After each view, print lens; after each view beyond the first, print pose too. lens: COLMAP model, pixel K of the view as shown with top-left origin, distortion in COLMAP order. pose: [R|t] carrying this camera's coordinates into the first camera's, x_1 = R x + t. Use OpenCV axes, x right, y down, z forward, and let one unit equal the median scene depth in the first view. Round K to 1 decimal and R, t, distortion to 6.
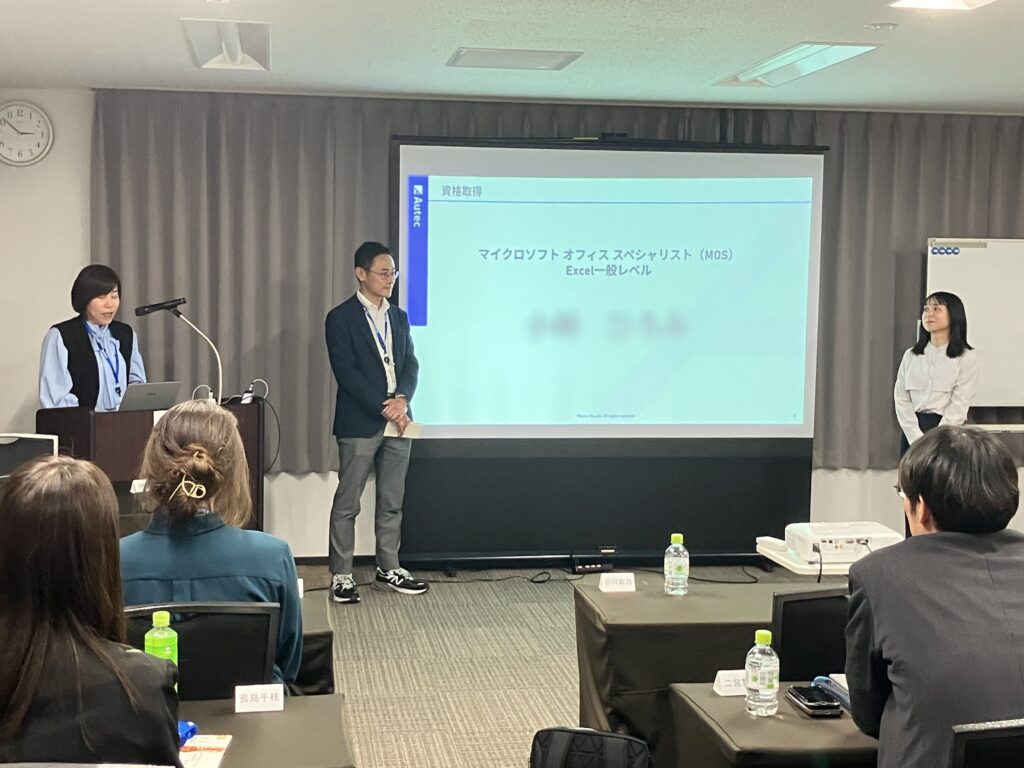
lens RADIAL K [[1495.7, 0, 511.3], [0, 1495.7, 385.6], [0, 0, 1]] dist [0.005405, 0.000000]
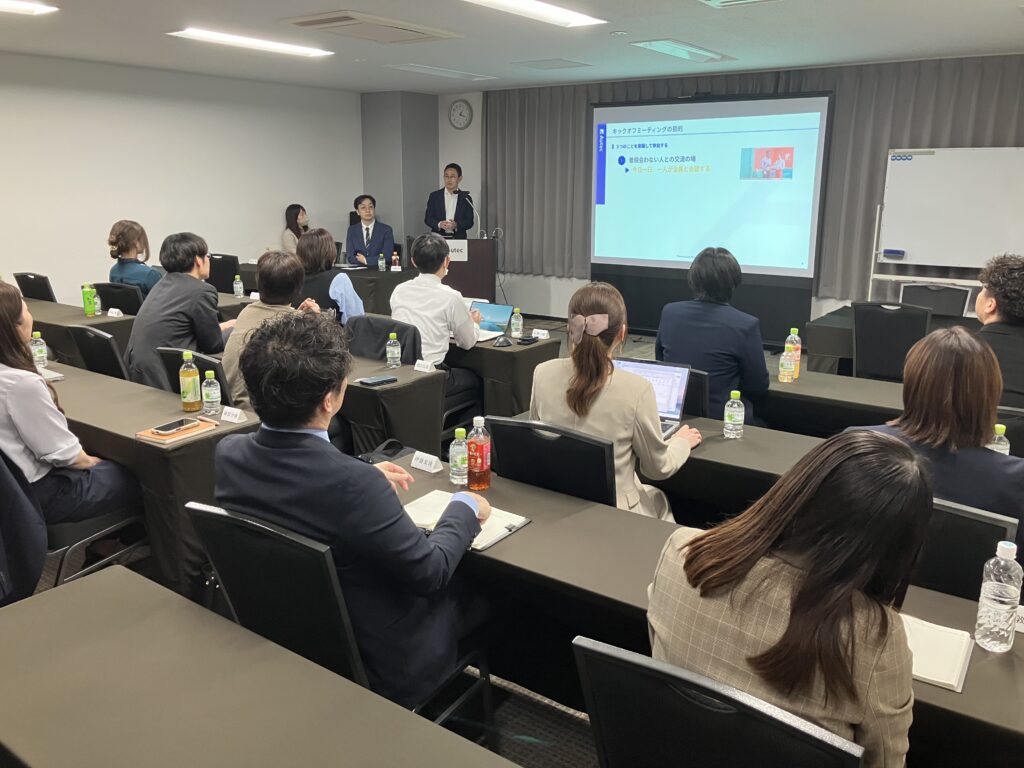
lens RADIAL K [[835.3, 0, 511.3], [0, 835.3, 380.7], [0, 0, 1]] dist [-0.005497, 0.005654]
pose [[0.730768, 0.154015, -0.665024, 0.607645], [-0.041749, 0.982475, 0.181657, -0.006824], [0.681348, -0.104985, 0.724392, 0.111665]]
